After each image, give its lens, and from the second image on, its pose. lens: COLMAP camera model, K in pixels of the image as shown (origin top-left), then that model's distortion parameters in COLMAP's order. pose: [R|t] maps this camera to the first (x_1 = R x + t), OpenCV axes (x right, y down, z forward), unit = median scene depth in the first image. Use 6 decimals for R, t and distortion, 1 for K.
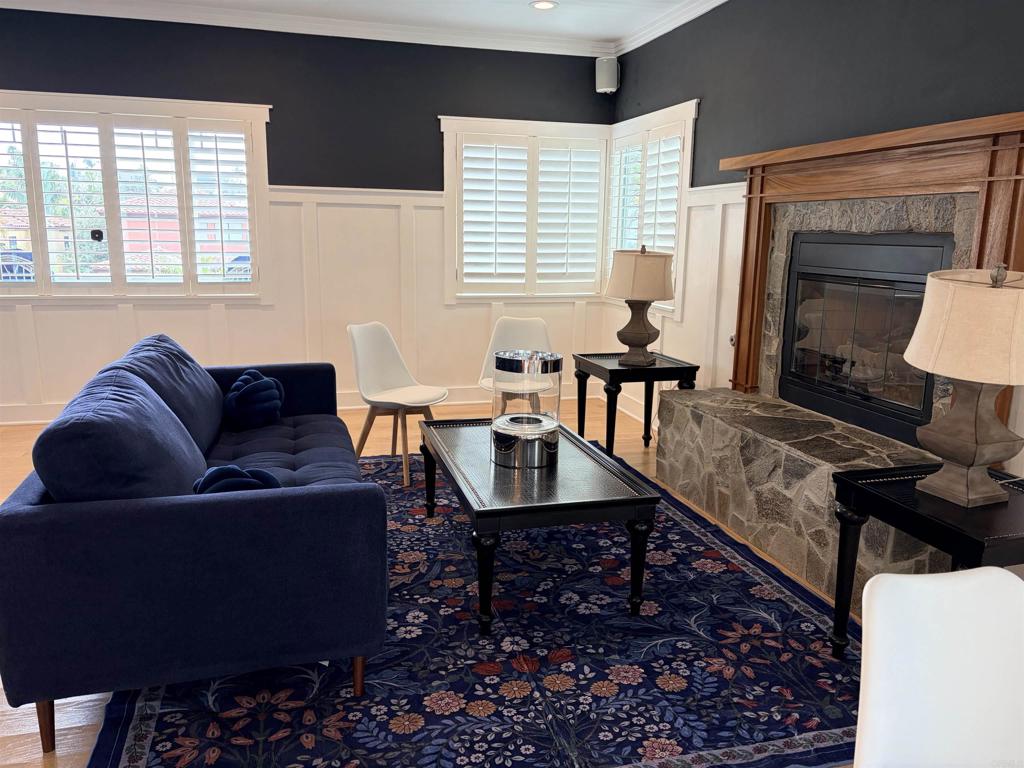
lens RADIAL K [[768.7, 0, 516.4], [0, 768.7, 383.7], [0, 0, 1]] dist [0.047523, -0.046291]
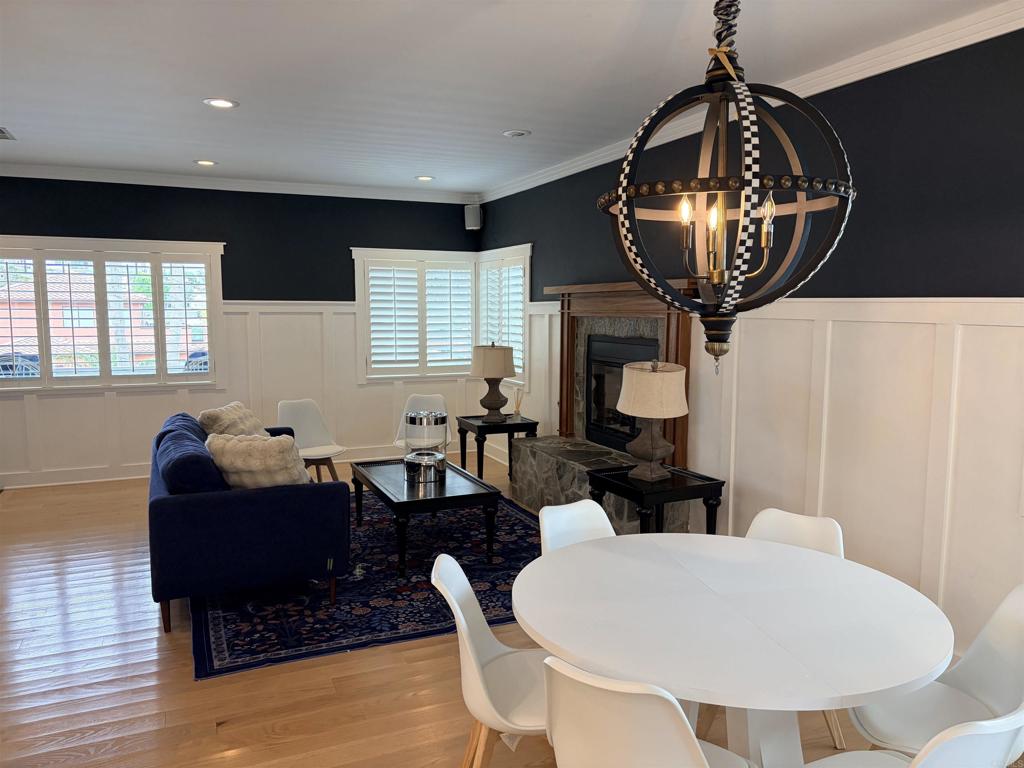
lens RADIAL K [[768.7, 0, 524.4], [0, 768.7, 383.2], [0, 0, 1]] dist [0.047523, -0.046291]
pose [[0.988726, -0.028209, 0.147052, -0.006959], [0.041998, 0.994917, -0.091524, 0.047658], [-0.143723, 0.096668, 0.984885, -0.582845]]
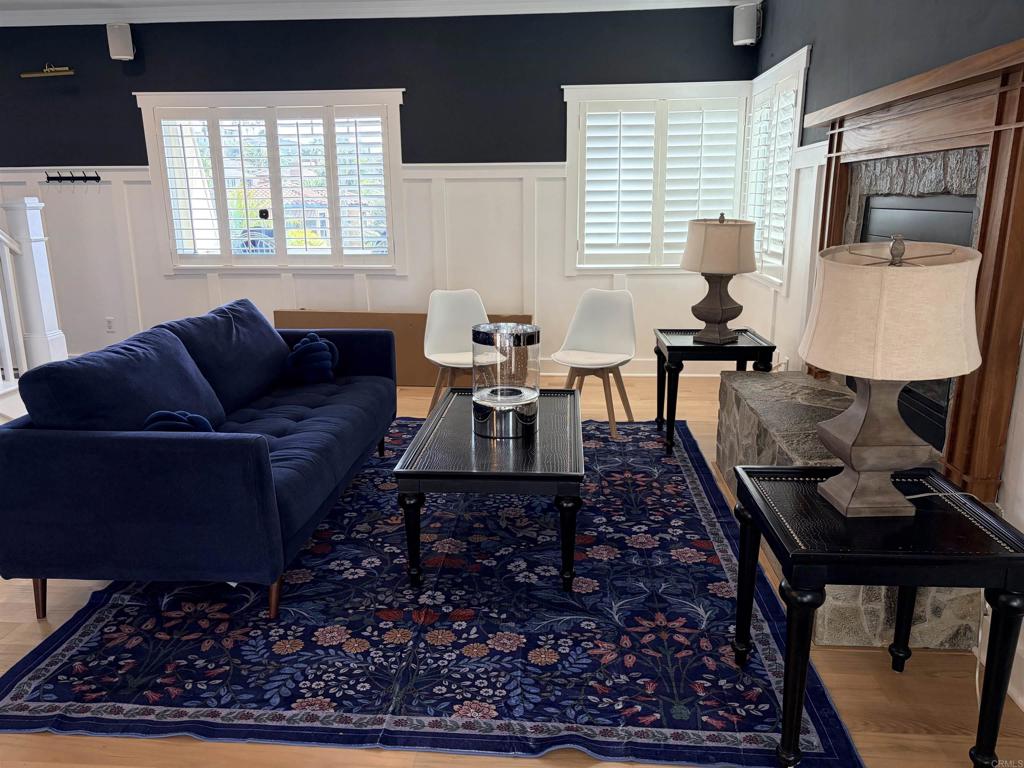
lens RADIAL K [[768.7, 0, 510.6], [0, 768.7, 394.6], [0, 0, 1]] dist [0.047523, -0.046291]
pose [[0.937284, 0.061572, -0.343085, 0.326576], [-0.043249, 0.997212, 0.060813, -0.009643], [0.345873, -0.042161, 0.937334, 0.035726]]
